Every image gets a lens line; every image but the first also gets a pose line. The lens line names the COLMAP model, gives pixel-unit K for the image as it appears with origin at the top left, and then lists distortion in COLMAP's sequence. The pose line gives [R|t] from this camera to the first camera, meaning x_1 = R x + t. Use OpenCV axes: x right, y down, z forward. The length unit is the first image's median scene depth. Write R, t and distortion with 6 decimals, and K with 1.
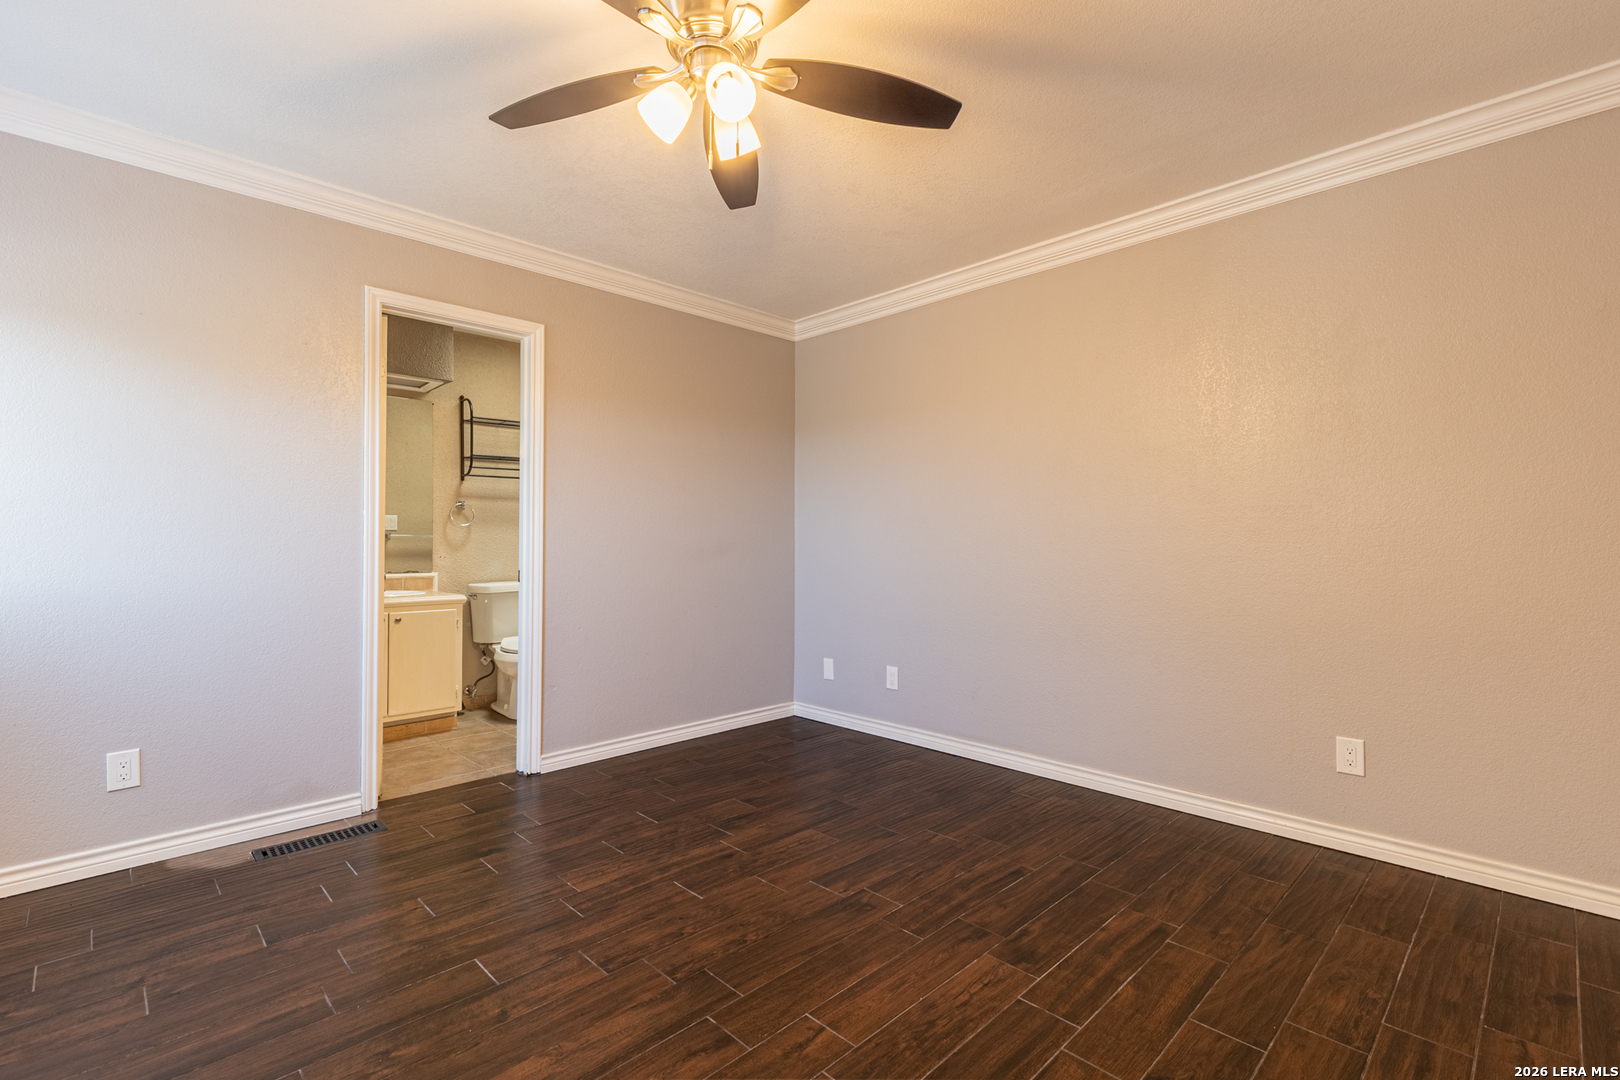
lens RADIAL K [[730.8, 0, 813.0], [0, 730.8, 533.8], [0, 0, 1]] dist [0.006108, -0.001923]
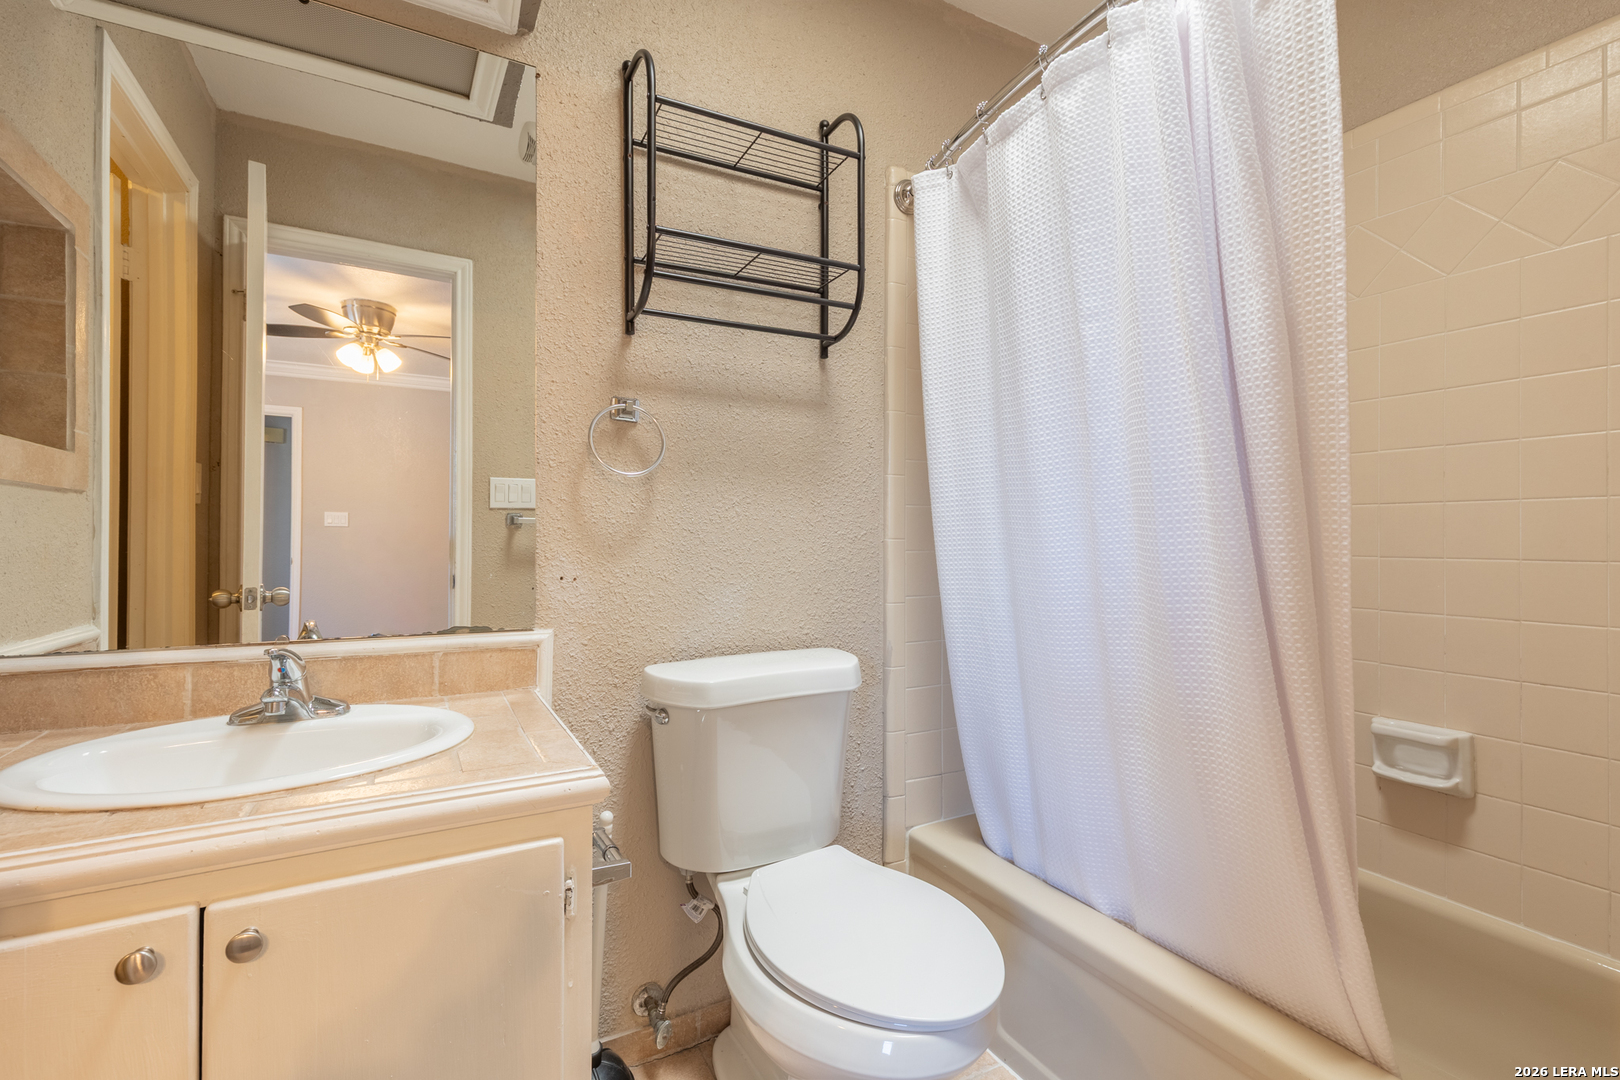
lens RADIAL K [[730.8, 0, 809.6], [0, 730.8, 535.8], [0, 0, 1]] dist [0.006108, -0.001923]
pose [[0.958381, 0.000410, -0.285491, -0.318370], [0.001709, 0.999973, 0.007173, 0.011770], [0.285486, -0.007363, 0.958355, 0.728026]]
